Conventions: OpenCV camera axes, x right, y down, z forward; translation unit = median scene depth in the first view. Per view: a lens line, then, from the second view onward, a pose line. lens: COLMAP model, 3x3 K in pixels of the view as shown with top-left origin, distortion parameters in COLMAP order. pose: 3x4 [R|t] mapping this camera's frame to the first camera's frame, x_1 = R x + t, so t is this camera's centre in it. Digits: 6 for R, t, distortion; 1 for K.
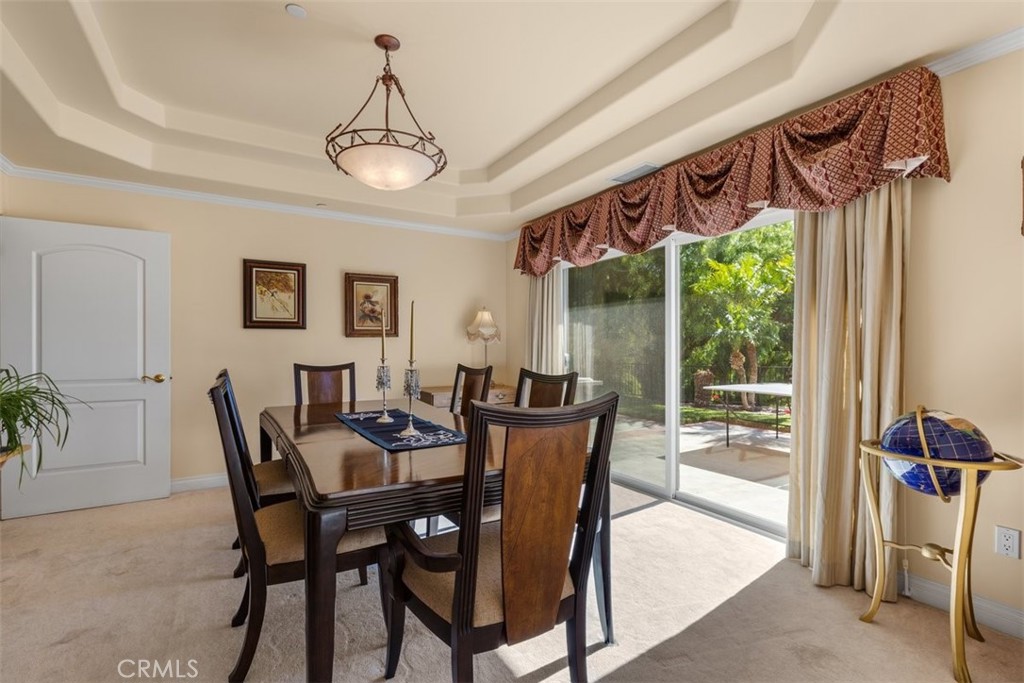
lens RADIAL K [[457.1, 0, 512.0], [0, 457.1, 341.5], [0, 0, 1]] dist [0.000072, -0.000052]
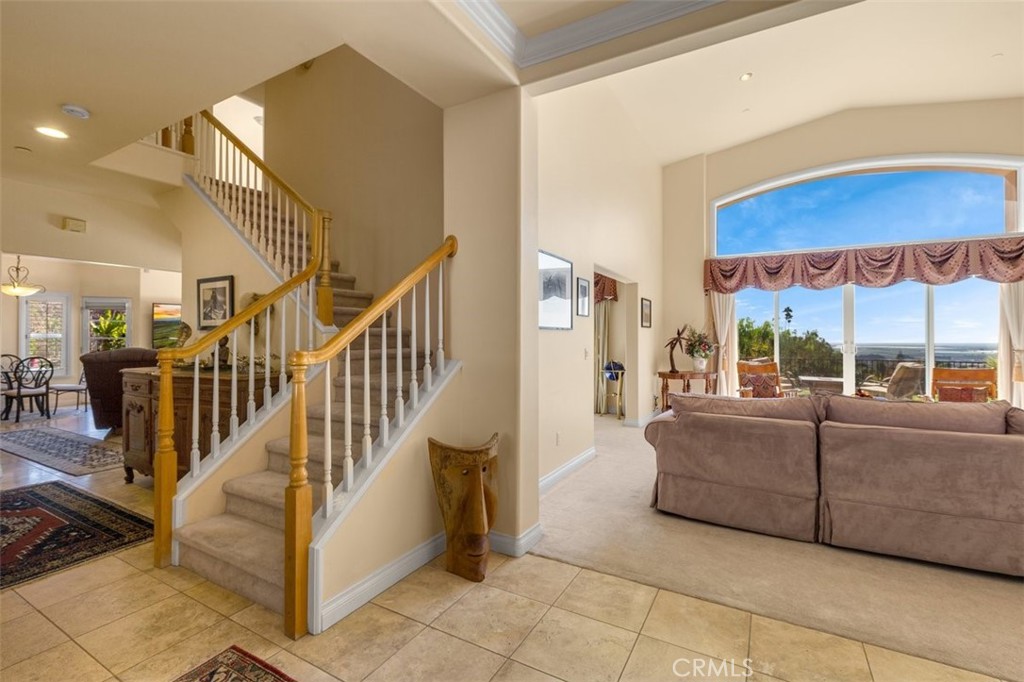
lens RADIAL K [[451.7, 0, 509.9], [0, 451.7, 338.1], [0, 0, 1]] dist [0.000061, -0.000449]
pose [[0.875104, 0.003188, 0.483925, -0.905145], [-0.004329, 0.999990, 0.001240, -0.023701], [-0.483916, -0.003180, 0.875108, -1.019864]]
